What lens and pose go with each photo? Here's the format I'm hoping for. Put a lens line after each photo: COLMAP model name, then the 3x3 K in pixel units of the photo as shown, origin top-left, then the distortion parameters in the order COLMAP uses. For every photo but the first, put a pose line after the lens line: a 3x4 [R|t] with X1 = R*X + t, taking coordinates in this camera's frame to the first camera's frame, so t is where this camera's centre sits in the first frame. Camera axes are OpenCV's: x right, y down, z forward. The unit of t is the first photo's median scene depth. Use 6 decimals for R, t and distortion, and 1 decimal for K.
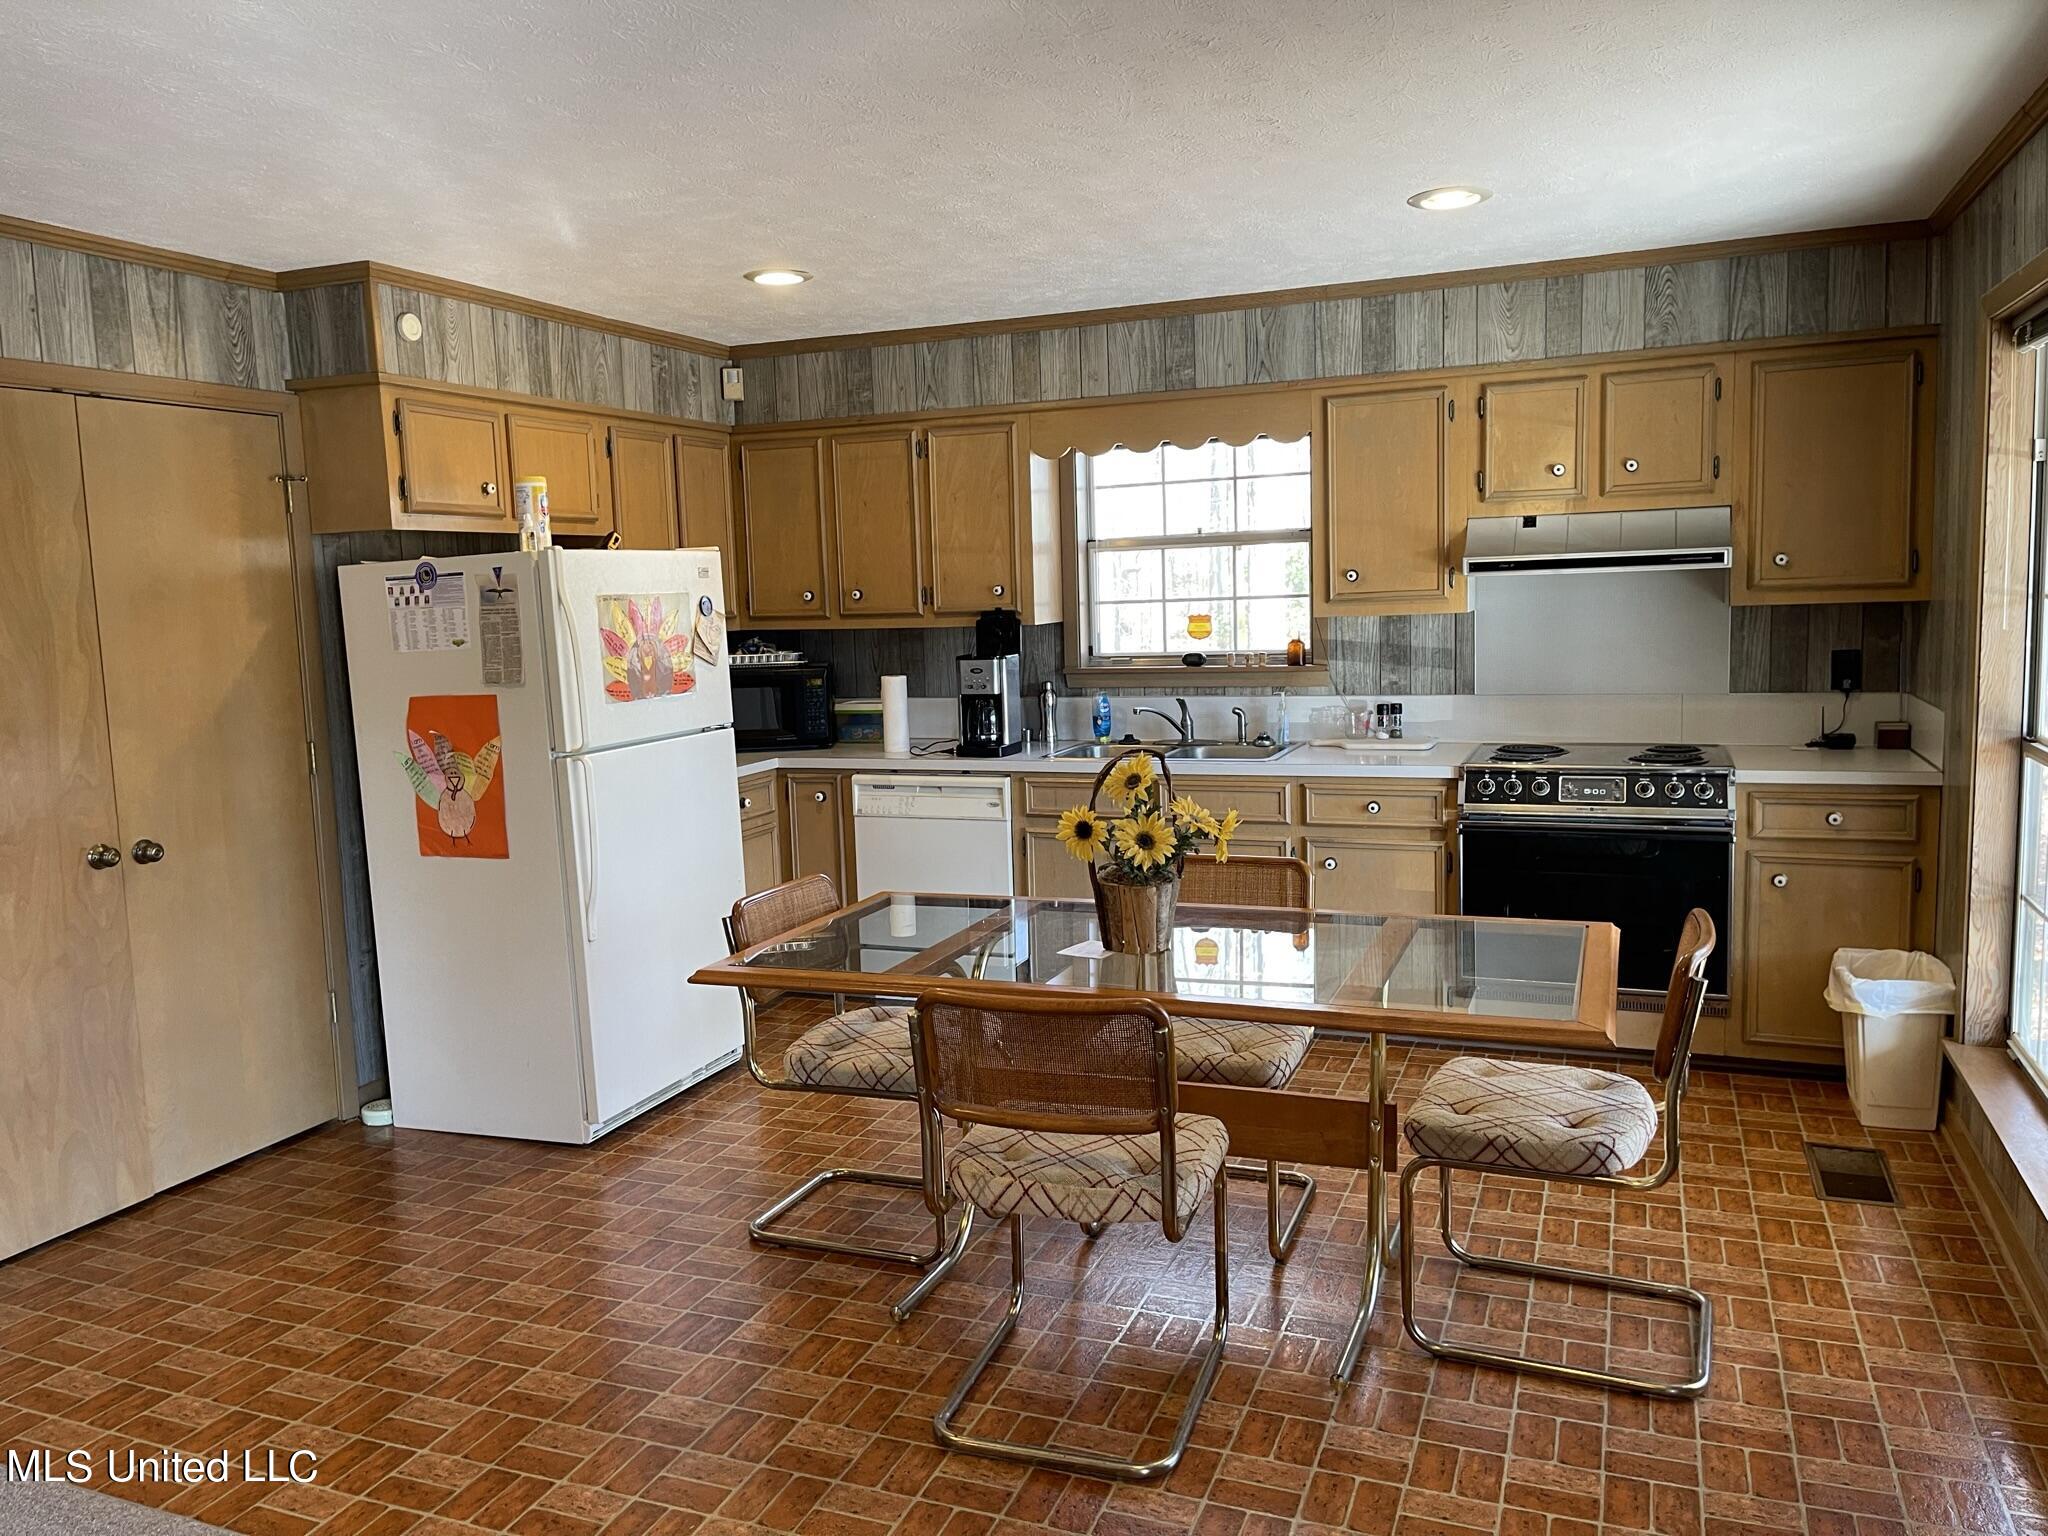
lens RADIAL K [[1541.1, 0, 1018.4], [0, 1541.1, 761.8], [0, 0, 1]] dist [0.091146, -0.118991]
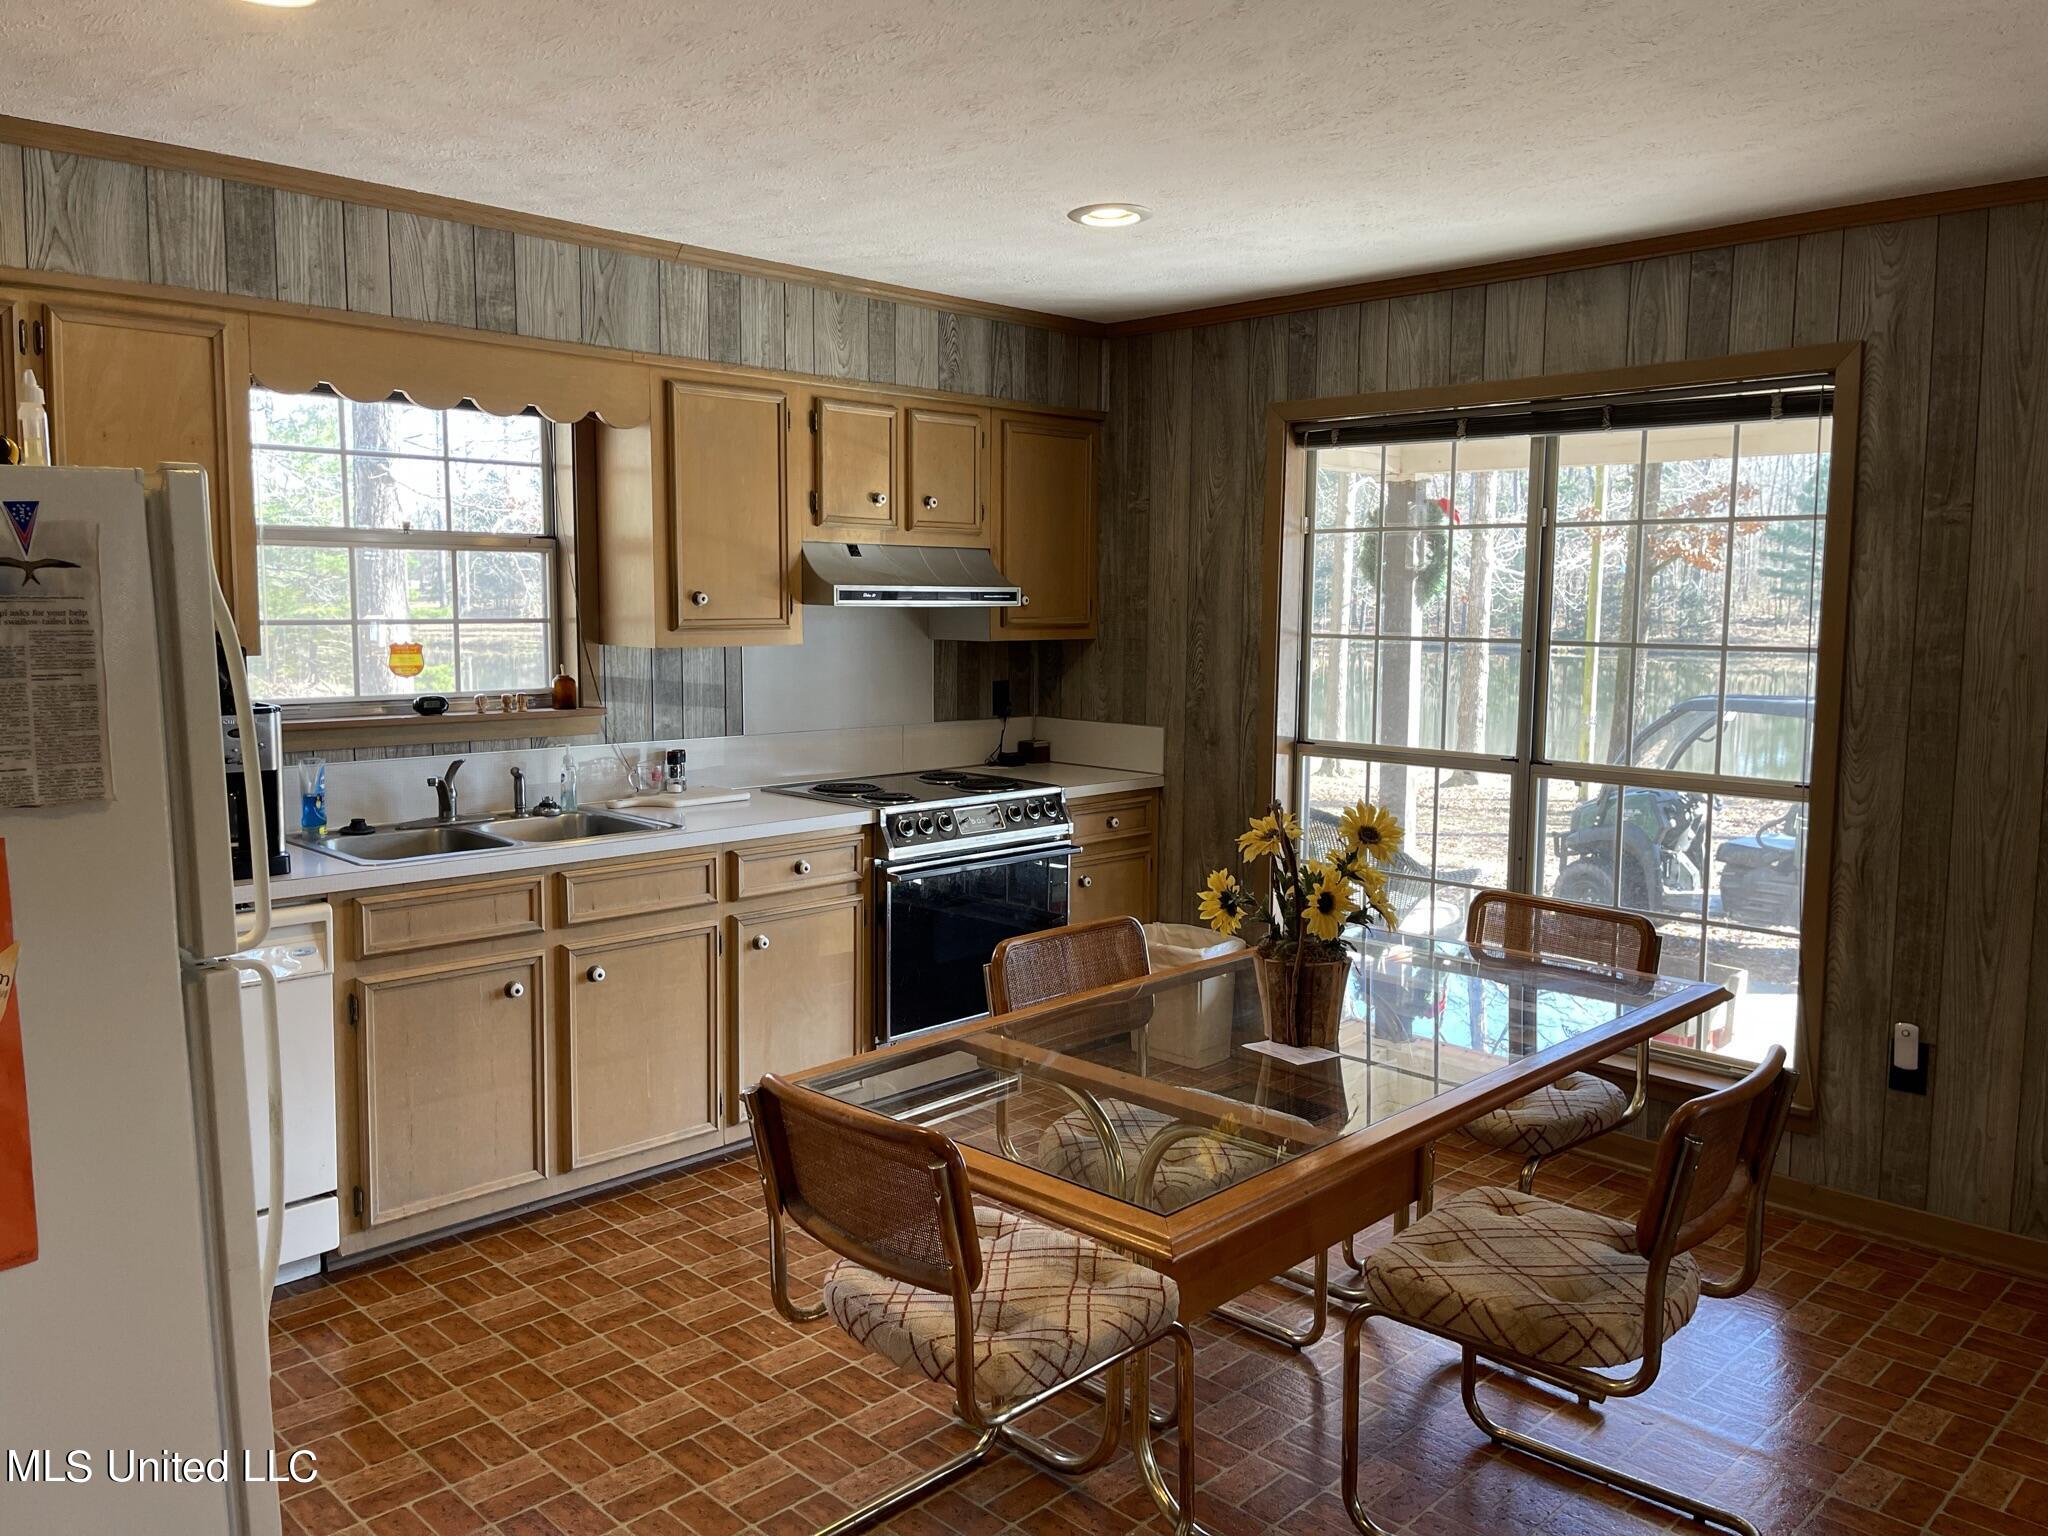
lens RADIAL K [[1541.1, 0, 1018.4], [0, 1541.1, 761.8], [0, 0, 1]] dist [0.091146, -0.118991]
pose [[0.397151, -0.063529, 0.915552, -0.502462], [0.083528, 0.995963, 0.032875, -0.047276], [-0.913944, 0.063418, 0.400854, 0.530130]]
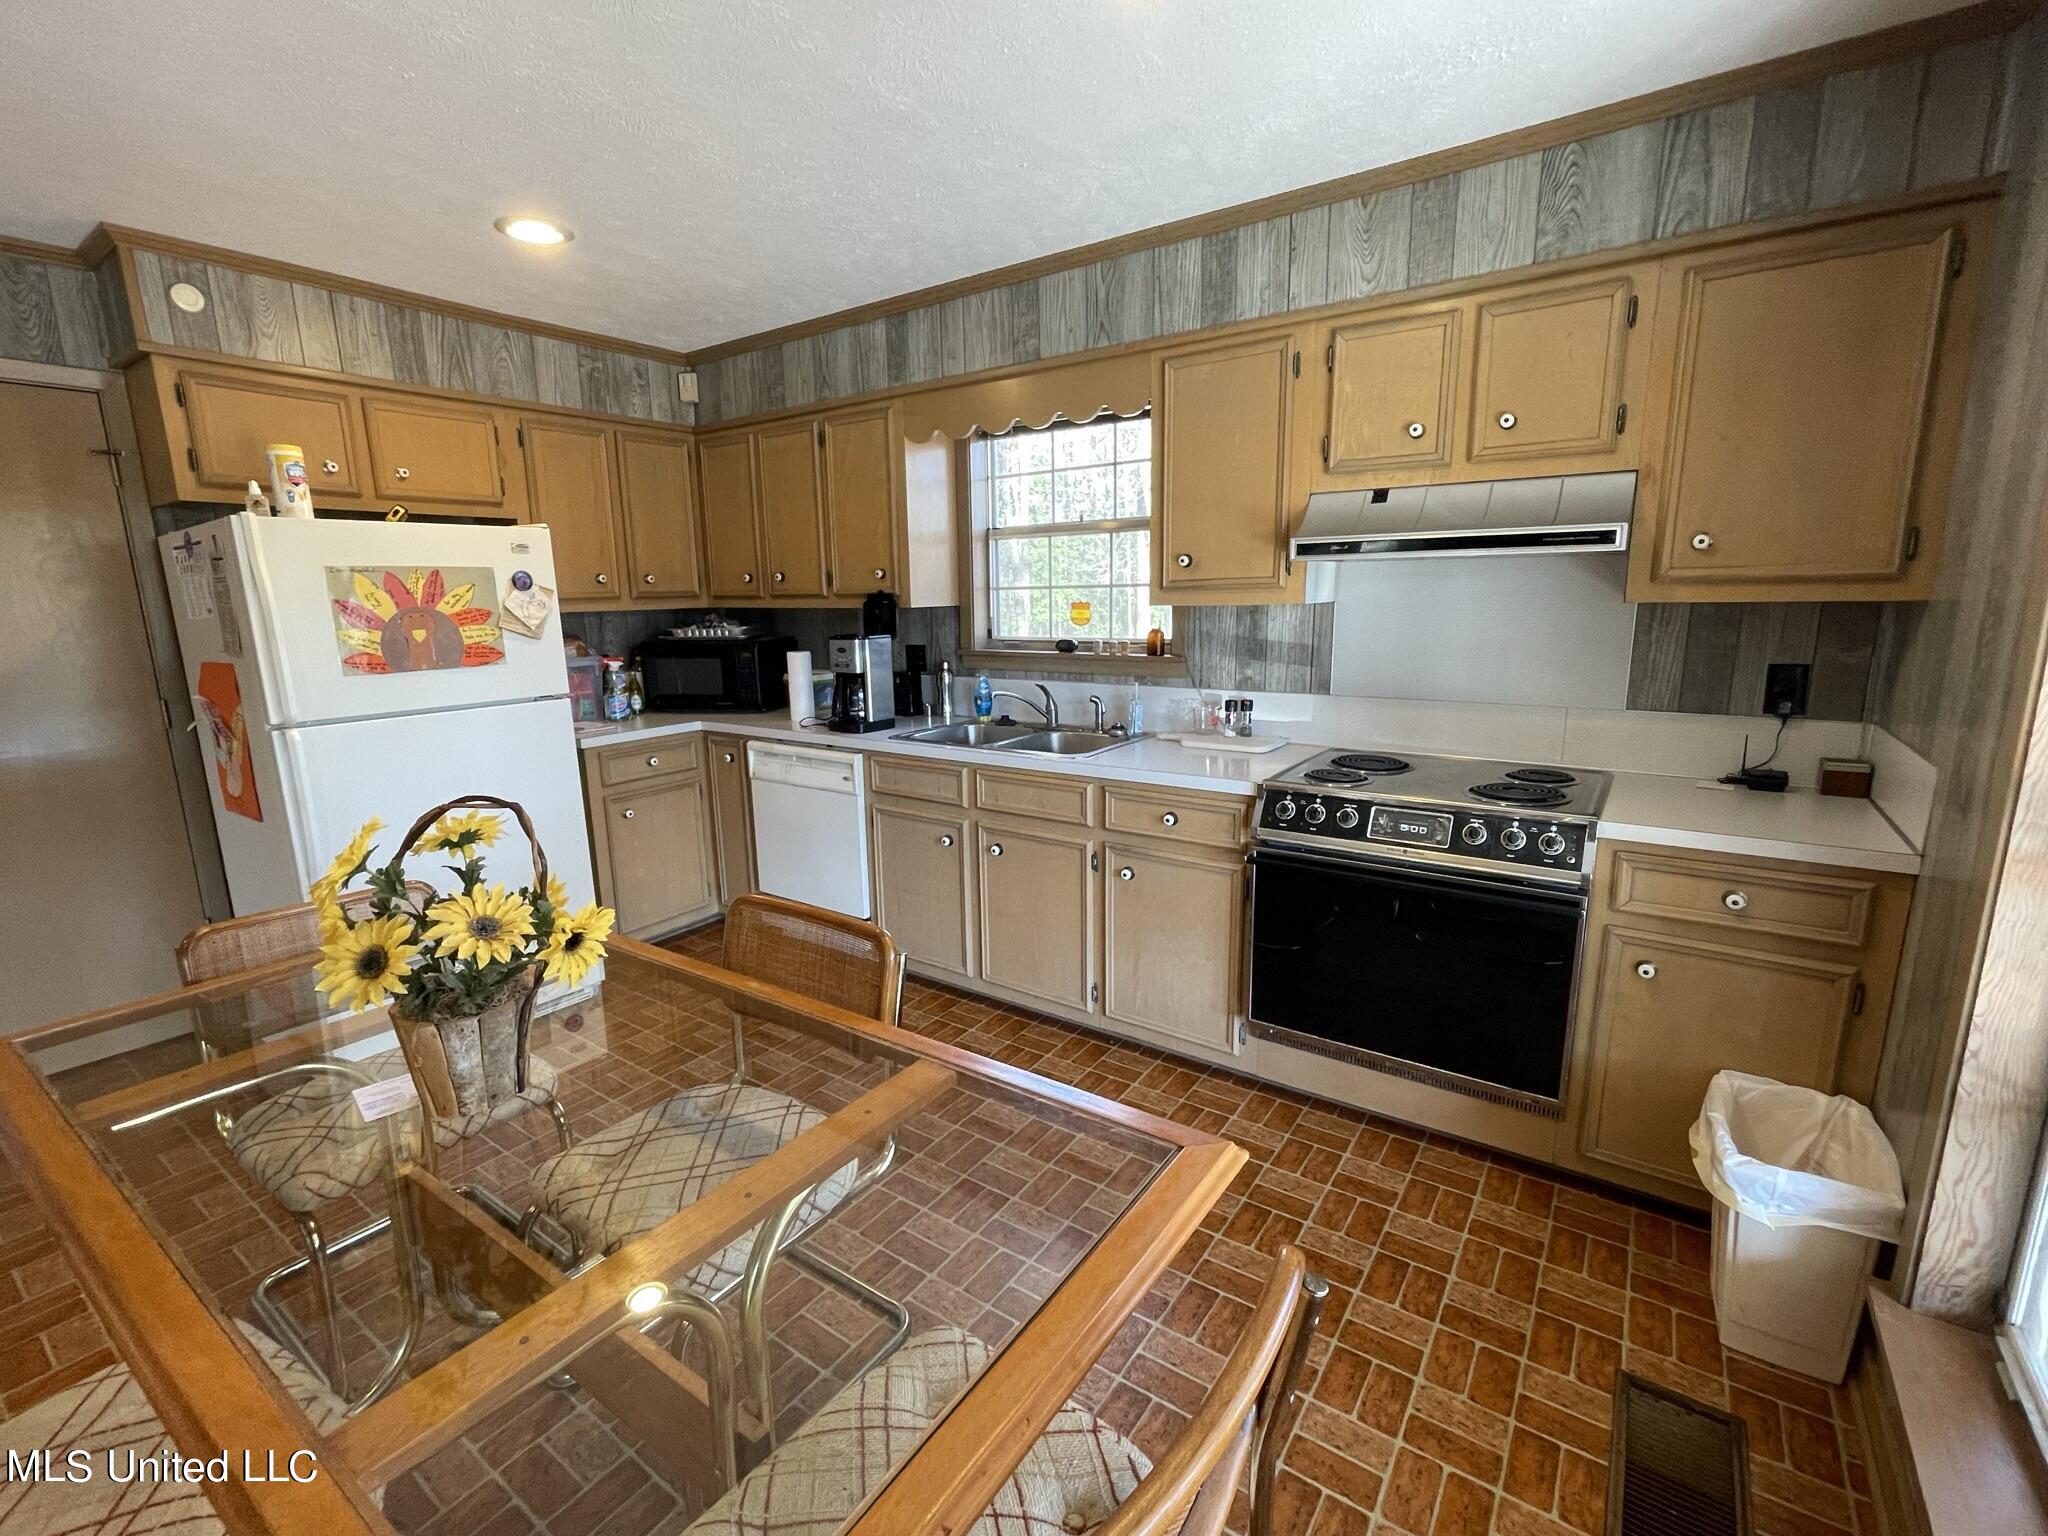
lens RADIAL K [[913.1, 0, 1015.1], [0, 913.1, 775.2], [0, 0, 1]] dist [-0.001756, 0.000089]
pose [[0.971973, 0.063542, -0.226343, 0.255207], [-0.043098, 0.994625, 0.094149, -0.041640], [0.231109, -0.081755, 0.969487, 0.457662]]
